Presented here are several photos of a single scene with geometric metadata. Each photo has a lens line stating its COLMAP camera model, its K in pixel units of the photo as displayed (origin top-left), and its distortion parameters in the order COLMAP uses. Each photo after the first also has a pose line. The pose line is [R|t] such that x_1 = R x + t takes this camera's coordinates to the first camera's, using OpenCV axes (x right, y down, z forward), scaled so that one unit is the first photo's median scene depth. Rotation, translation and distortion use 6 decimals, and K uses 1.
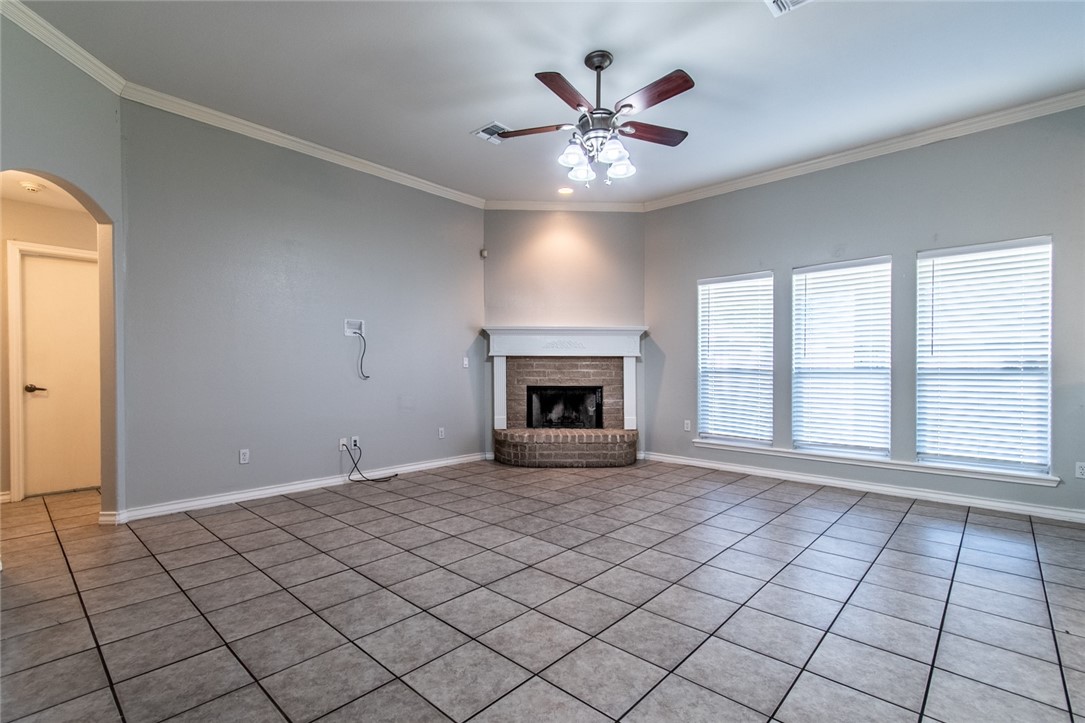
lens RADIAL K [[497.5, 0, 540.6], [0, 497.5, 370.6], [0, 0, 1]] dist [0.002170, 0.000909]
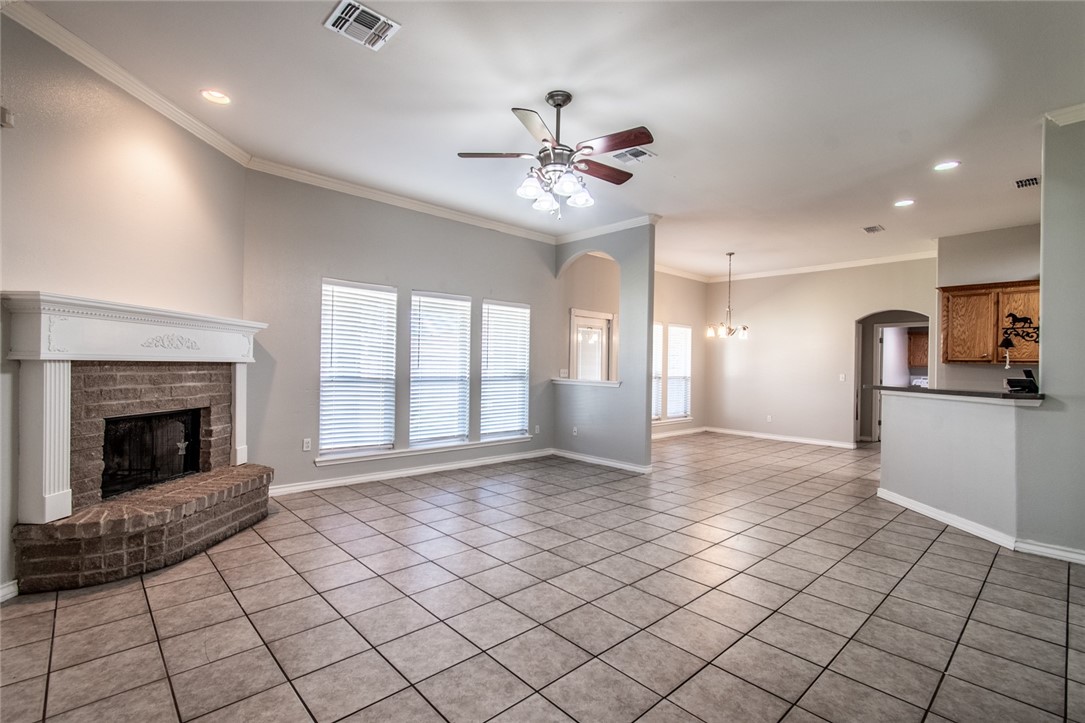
lens RADIAL K [[497.5, 0, 531.4], [0, 497.5, 364.3], [0, 0, 1]] dist [0.002170, 0.000909]
pose [[0.085489, -0.000958, 0.996339, -0.588656], [-0.015722, 0.999874, 0.002310, -0.039782], [-0.996215, -0.015862, 0.085463, 0.607336]]
